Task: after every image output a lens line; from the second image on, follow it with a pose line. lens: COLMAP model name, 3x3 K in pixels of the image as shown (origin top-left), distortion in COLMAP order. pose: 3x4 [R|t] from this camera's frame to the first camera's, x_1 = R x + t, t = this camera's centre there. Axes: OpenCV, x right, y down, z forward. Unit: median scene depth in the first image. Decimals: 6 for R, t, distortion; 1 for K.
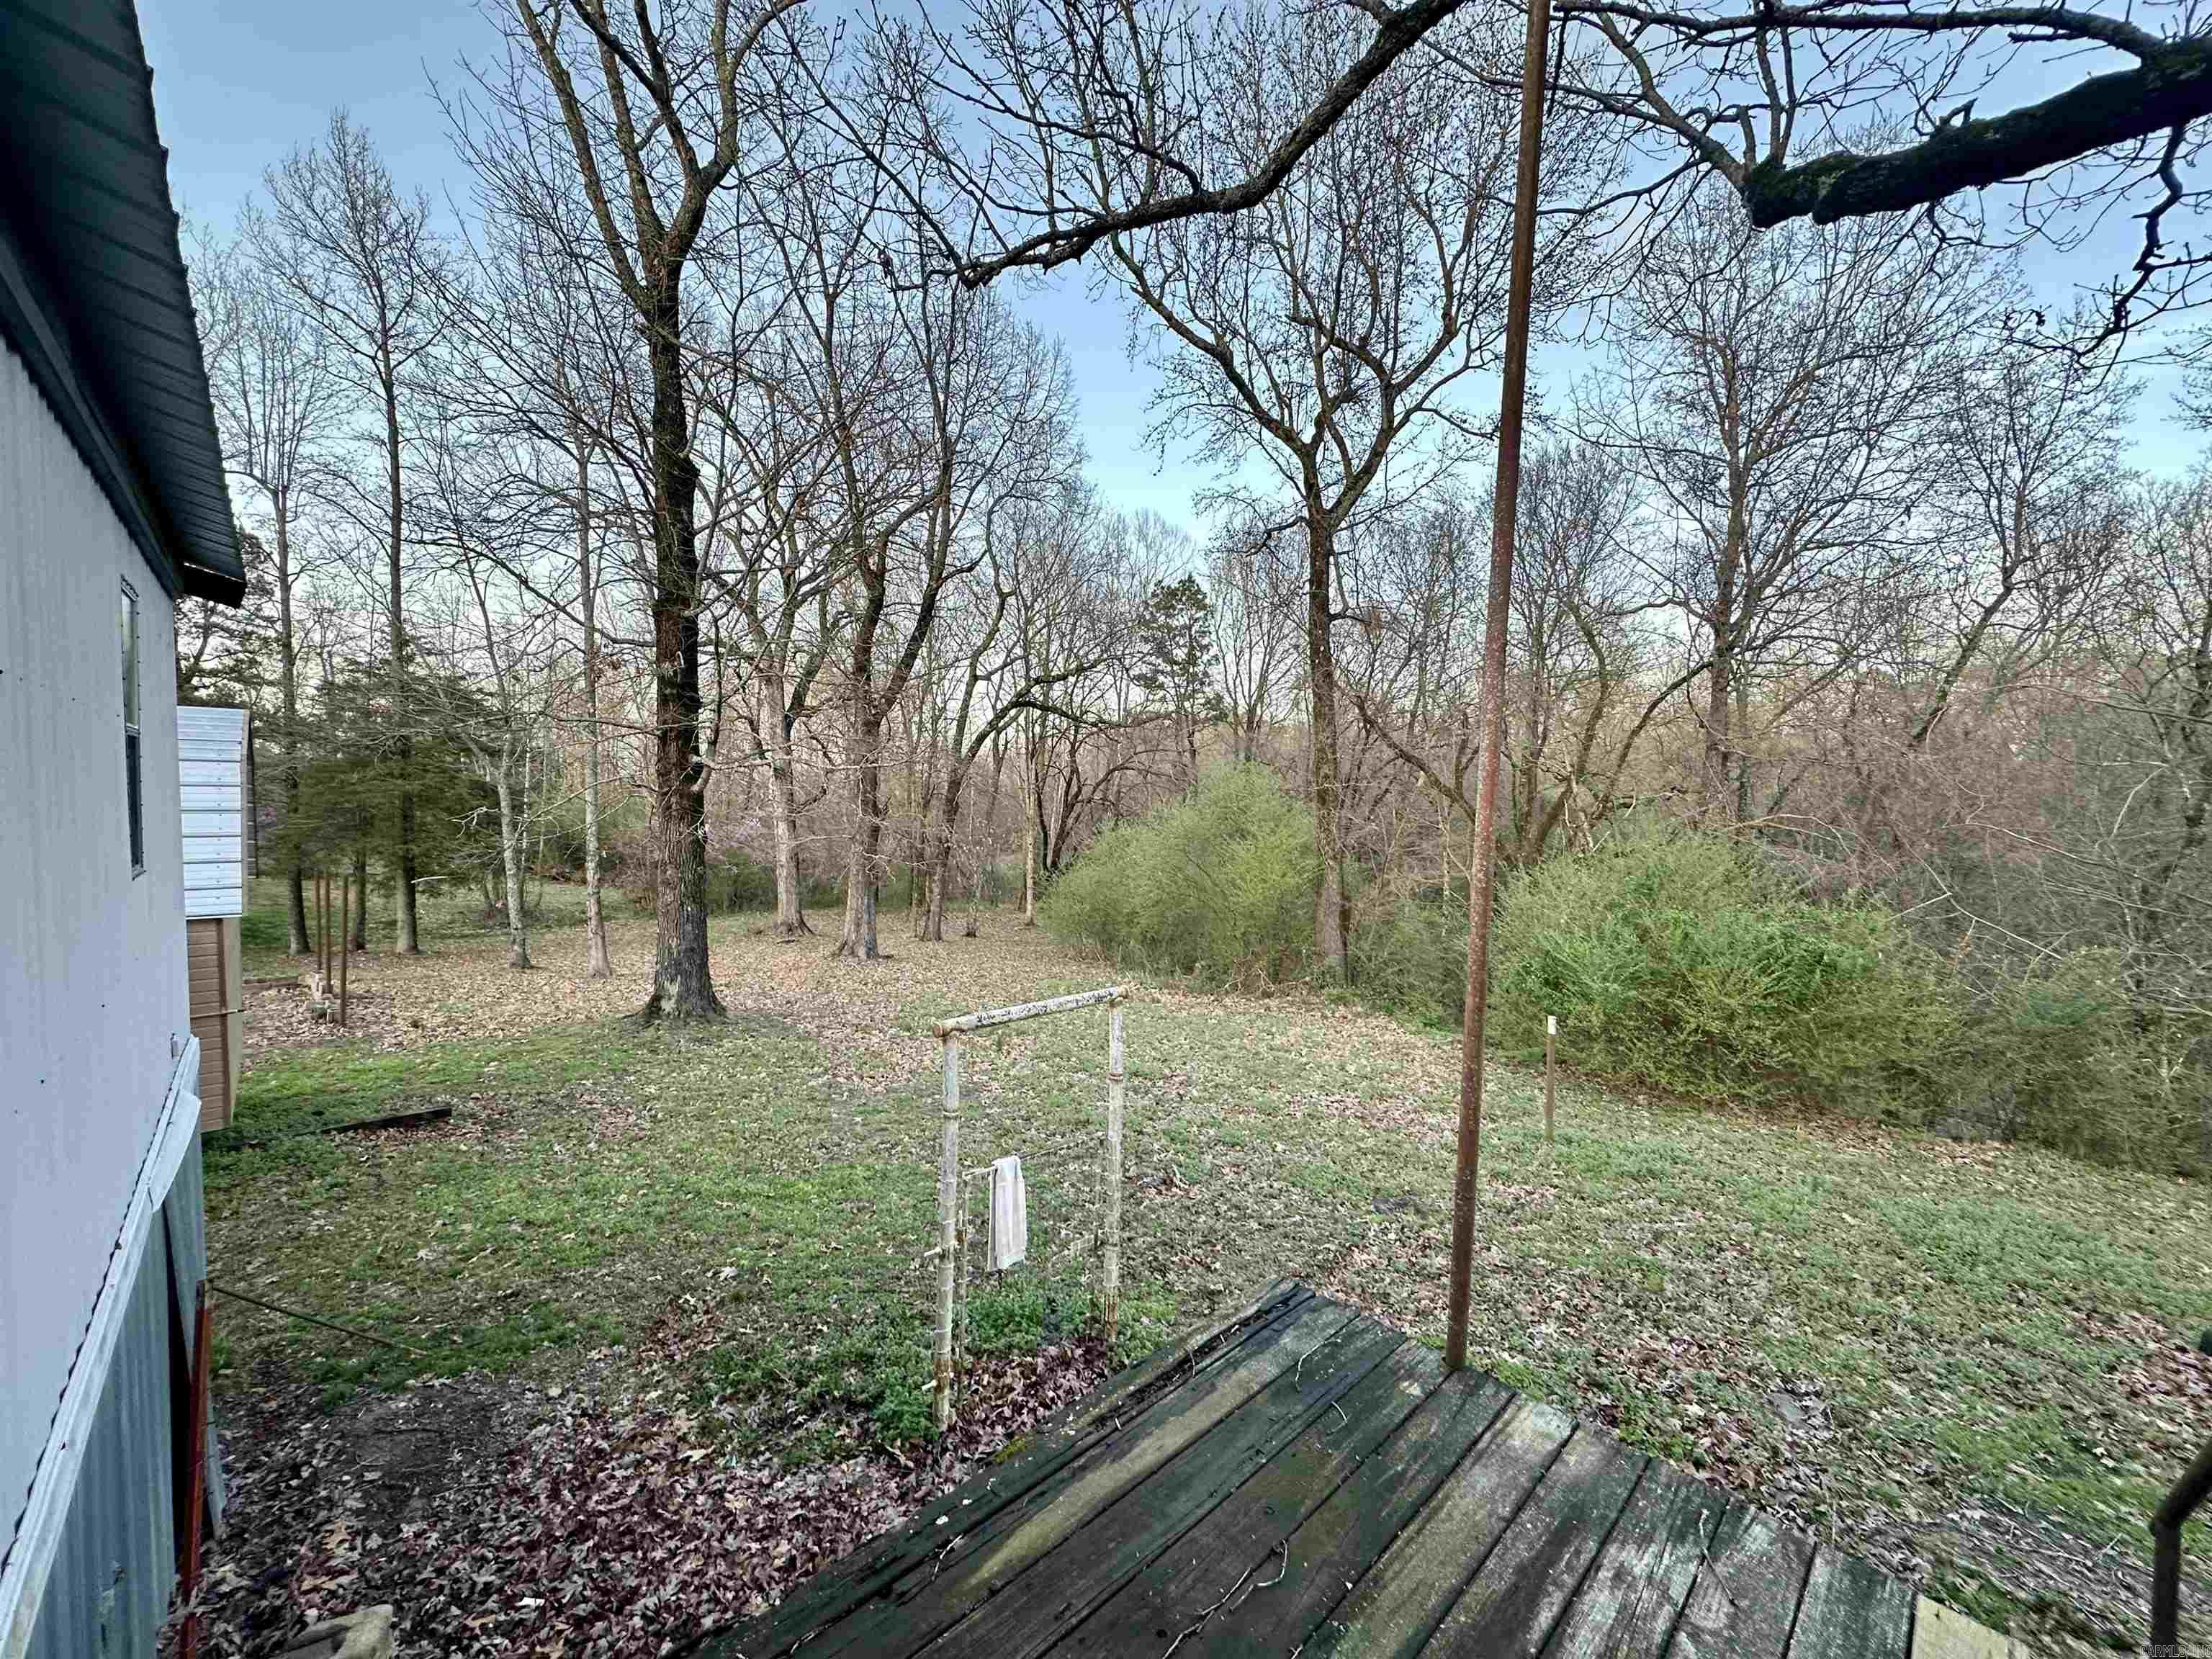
lens RADIAL K [[880.6, 0, 1104.4], [0, 880.6, 826.8], [0, 0, 1]] dist [0.000189, 0.000425]
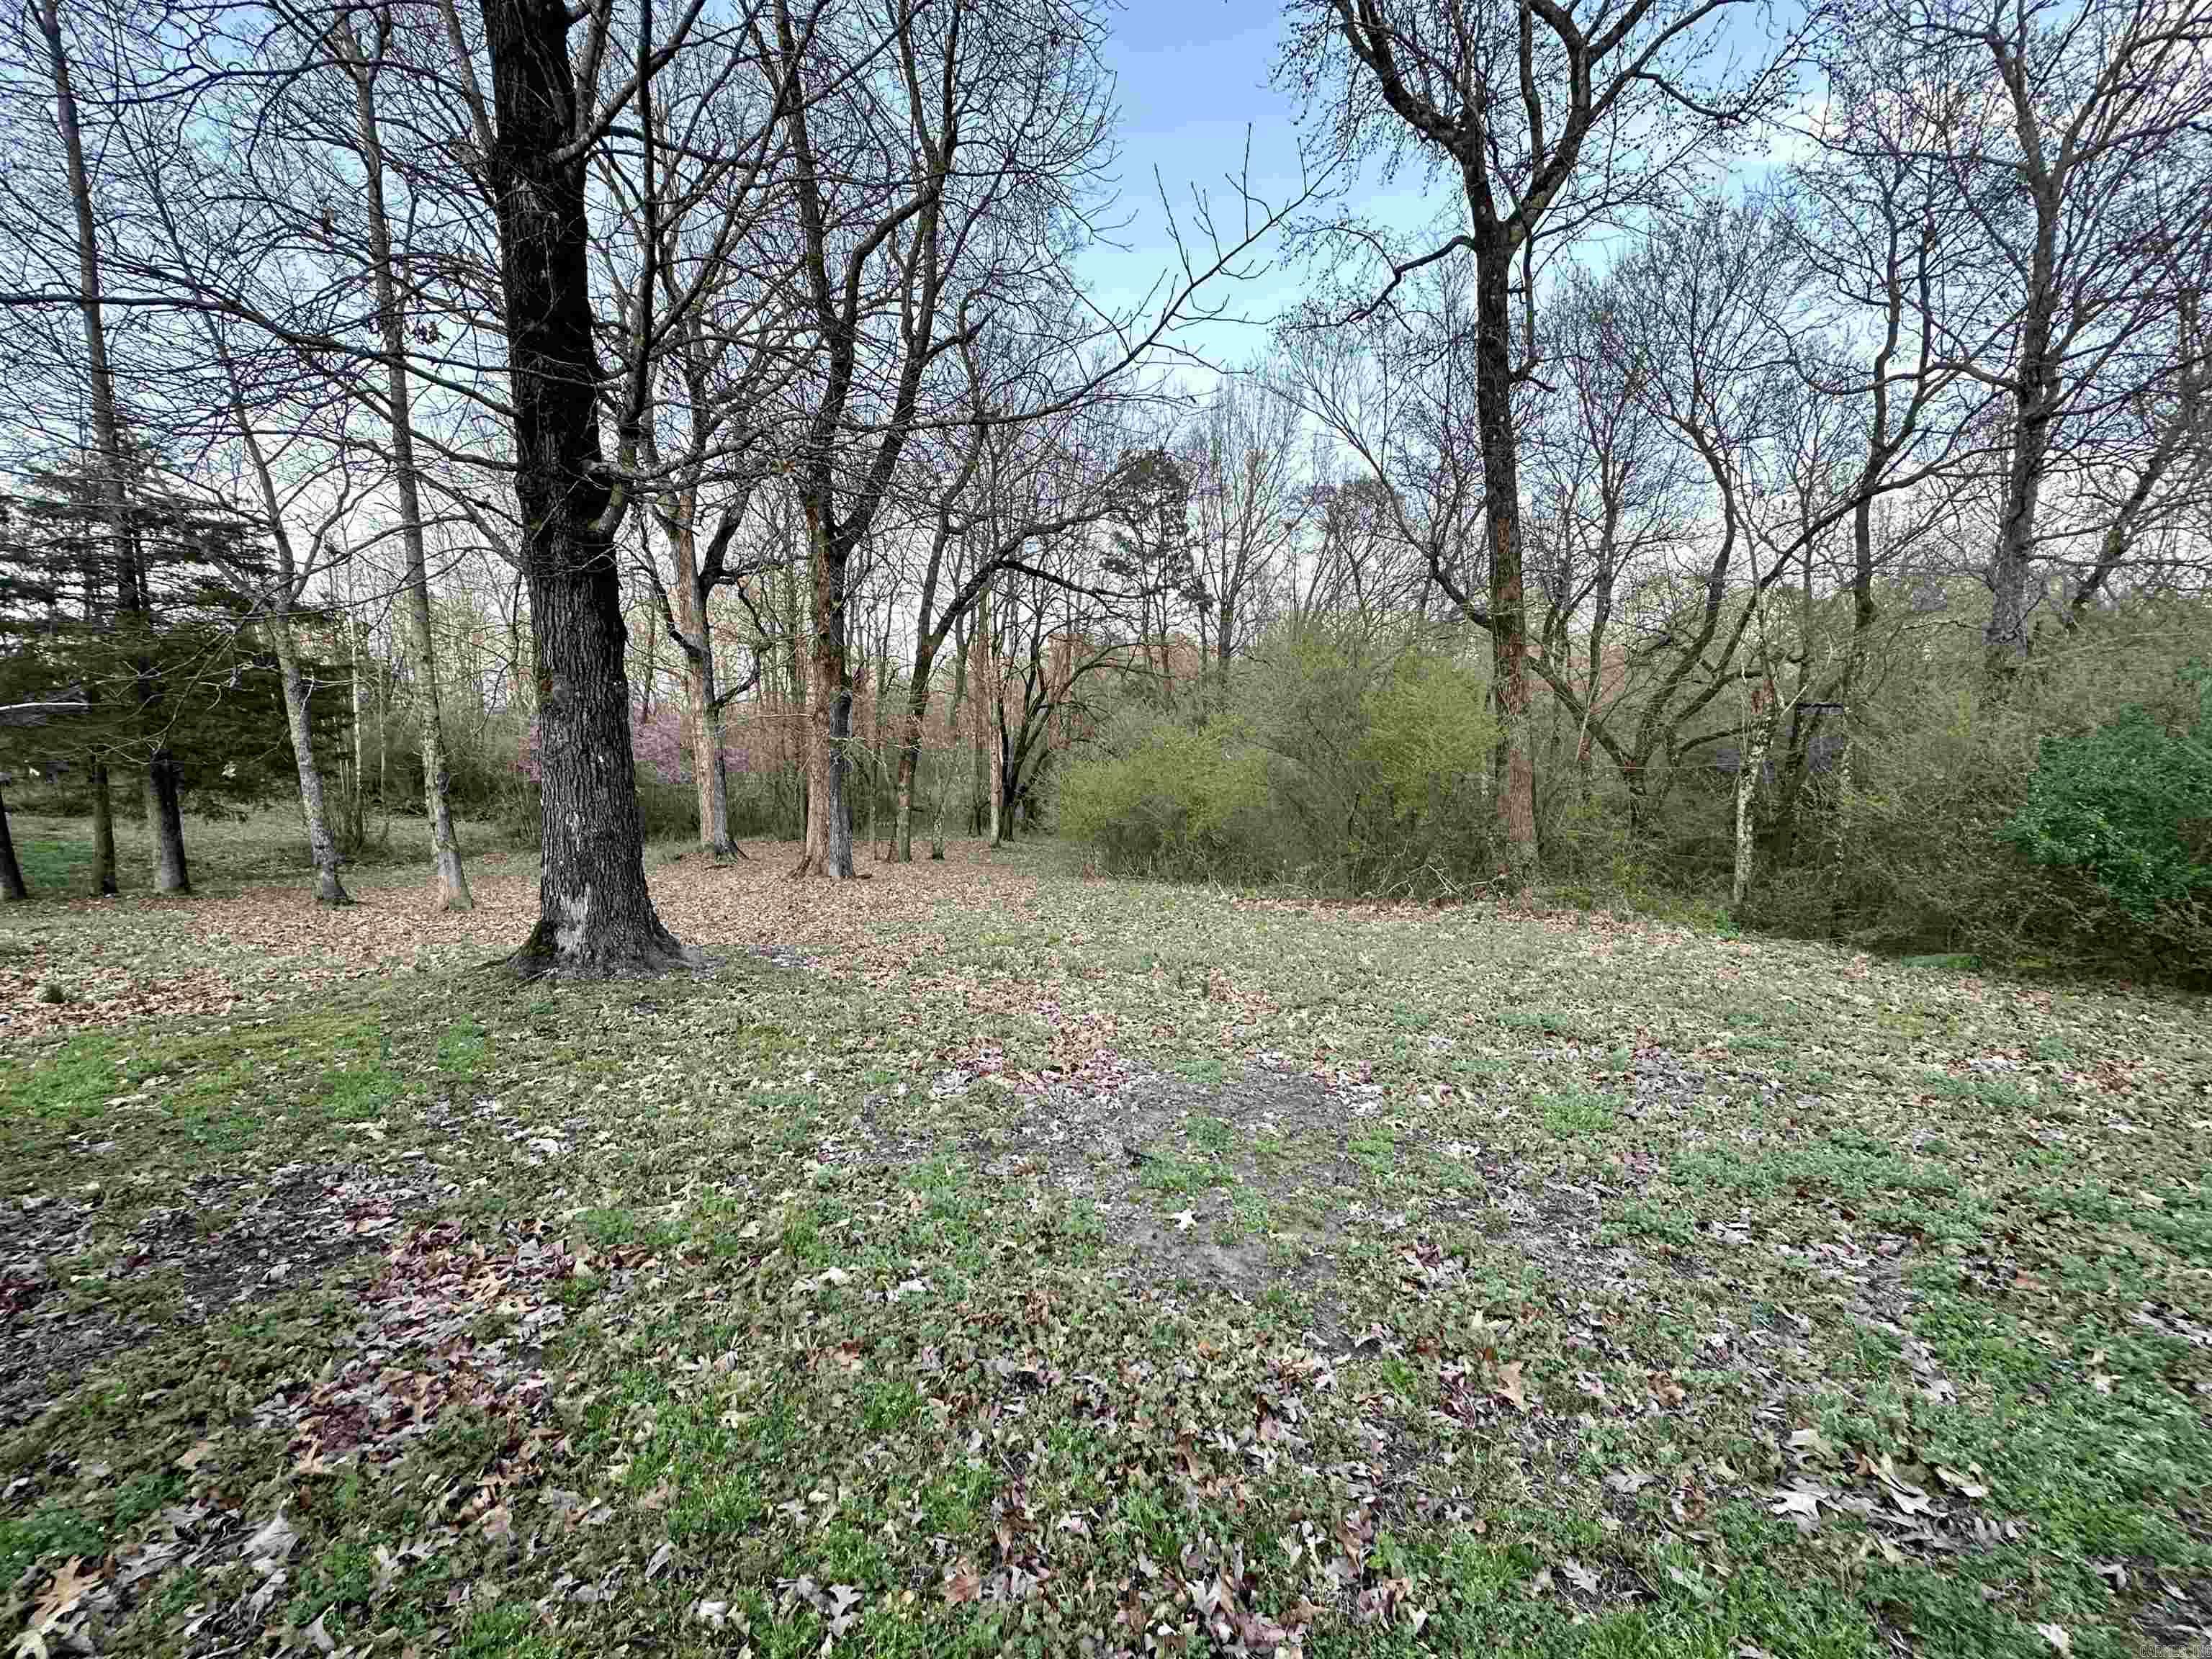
lens RADIAL K [[880.6, 0, 1104.4], [0, 880.6, 826.8], [0, 0, 1]] dist [0.000189, 0.000425]
pose [[0.994599, -0.024297, 0.100911, -0.118186], [0.016801, 0.997081, 0.074483, 0.052273], [-0.102426, -0.072385, 0.992103, 0.231695]]
